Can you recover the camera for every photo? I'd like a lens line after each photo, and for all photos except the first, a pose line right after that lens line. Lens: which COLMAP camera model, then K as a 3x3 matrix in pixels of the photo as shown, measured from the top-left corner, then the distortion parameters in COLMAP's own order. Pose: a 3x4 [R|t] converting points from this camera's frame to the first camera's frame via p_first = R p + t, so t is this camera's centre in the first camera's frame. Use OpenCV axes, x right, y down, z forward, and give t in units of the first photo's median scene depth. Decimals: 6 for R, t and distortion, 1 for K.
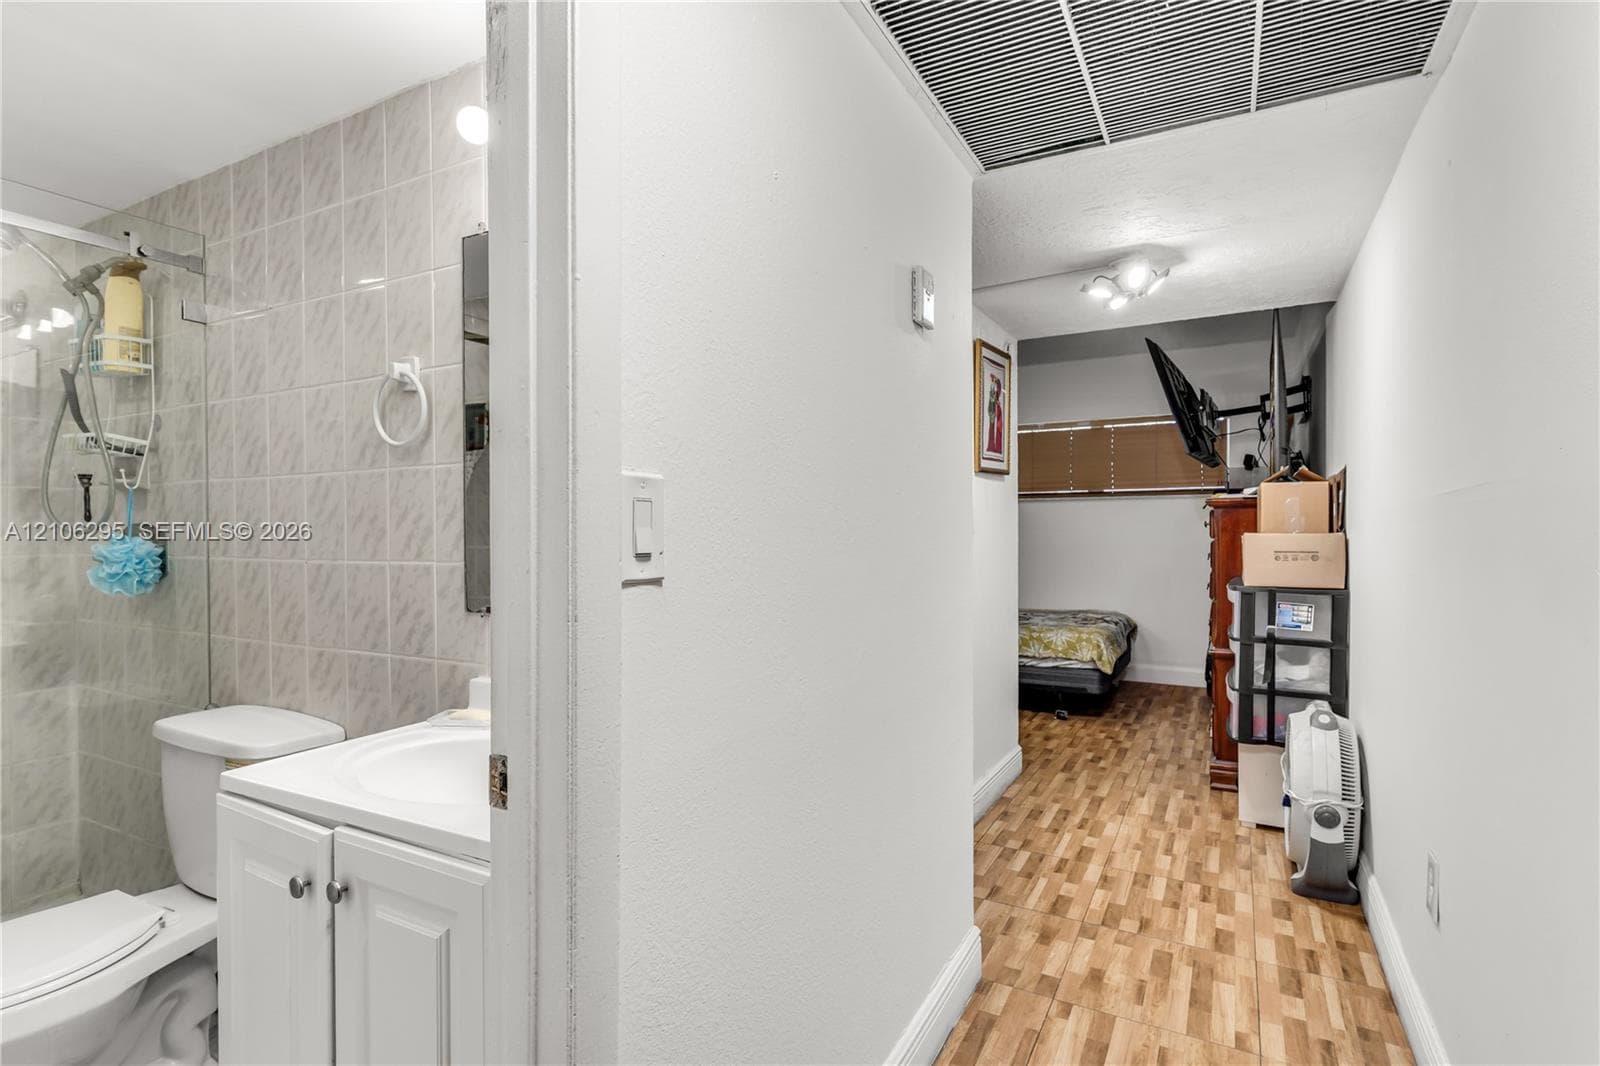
lens RADIAL K [[786.2, 0, 796.6], [0, 786.2, 532.4], [0, 0, 1]] dist [0.001870, -0.000715]
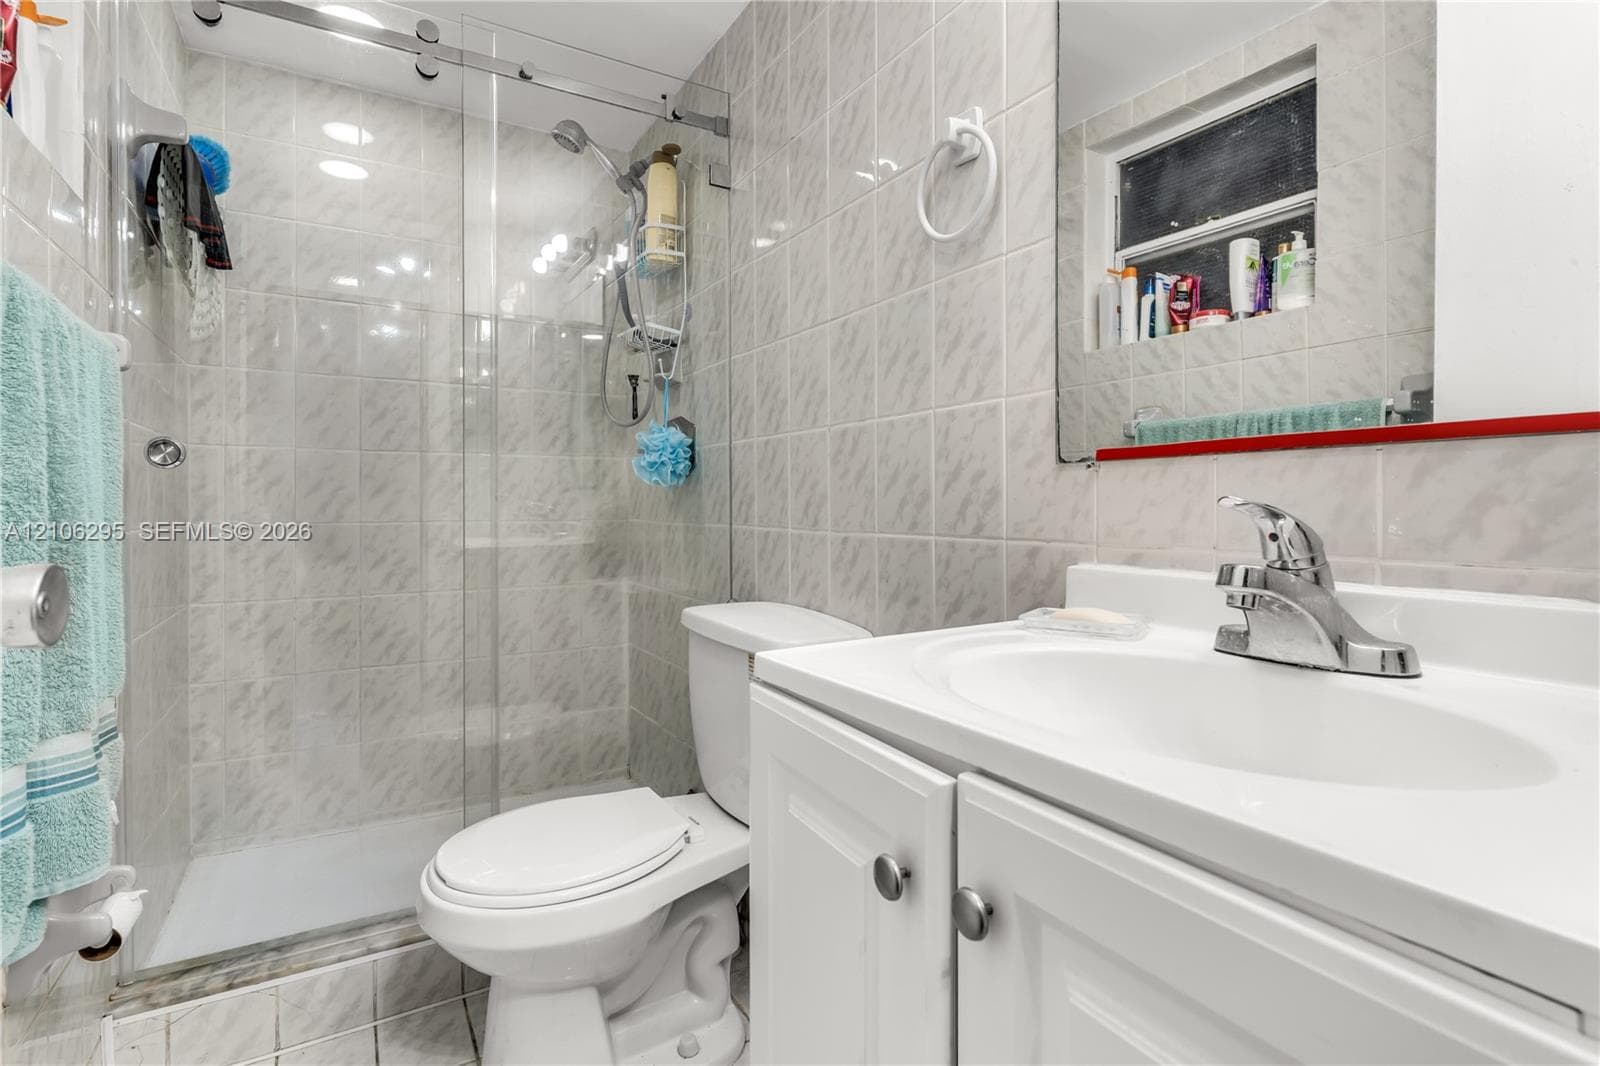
lens RADIAL K [[786.2, 0, 818.6], [0, 786.2, 503.6], [0, 0, 1]] dist [0.001870, -0.000715]
pose [[0.866996, 0.009621, -0.498222, -0.219786], [-0.006962, 0.999950, 0.007194, 0.107023], [0.498266, -0.002768, 0.867020, 0.279462]]
